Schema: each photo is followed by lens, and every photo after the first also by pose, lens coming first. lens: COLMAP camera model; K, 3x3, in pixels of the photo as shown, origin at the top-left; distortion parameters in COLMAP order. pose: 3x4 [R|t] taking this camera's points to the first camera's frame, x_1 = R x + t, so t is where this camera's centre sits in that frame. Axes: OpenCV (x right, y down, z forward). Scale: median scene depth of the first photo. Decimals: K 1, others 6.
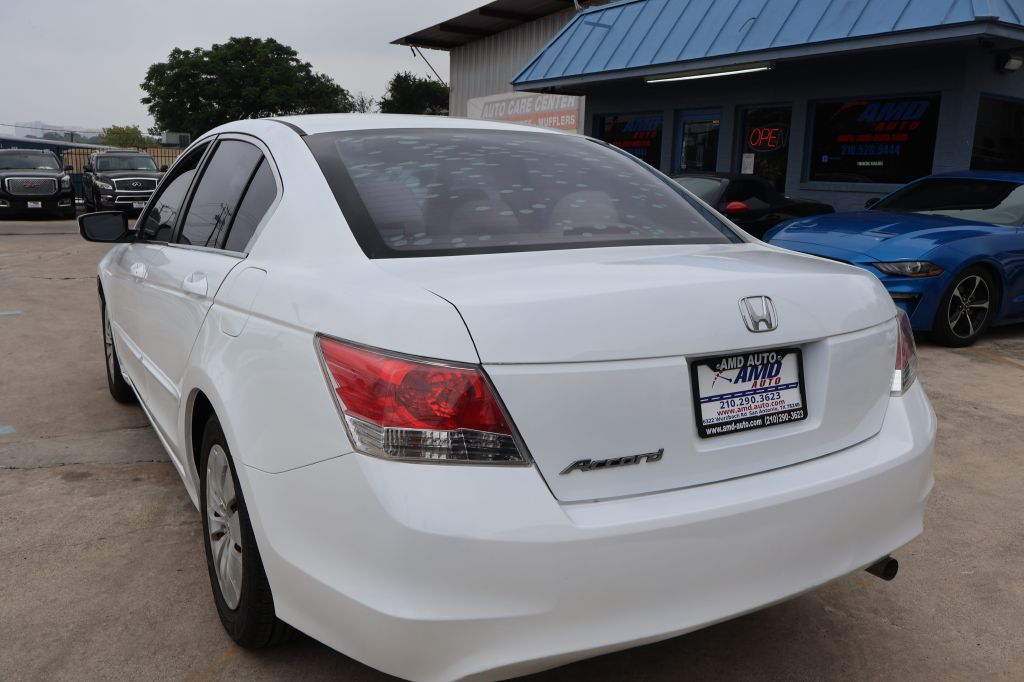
lens RADIAL K [[845.1, 0, 497.2], [0, 845.1, 343.4], [0, 0, 1]] dist [-0.005149, 0.005190]
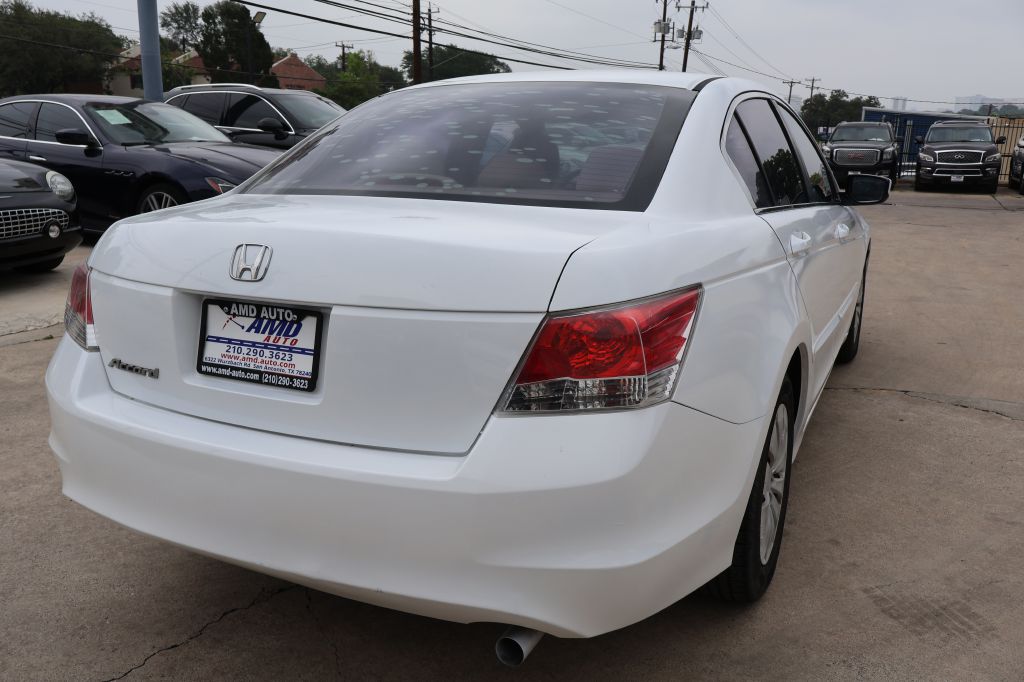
lens RADIAL K [[845.1, 0, 518.0], [0, 845.1, 338.7], [0, 0, 1]] dist [-0.005149, 0.005190]
pose [[0.578425, 0.183792, -0.794761, 0.138270], [-0.164132, 0.980584, 0.107310, -0.011311], [0.799053, 0.068375, 0.597360, 0.073778]]
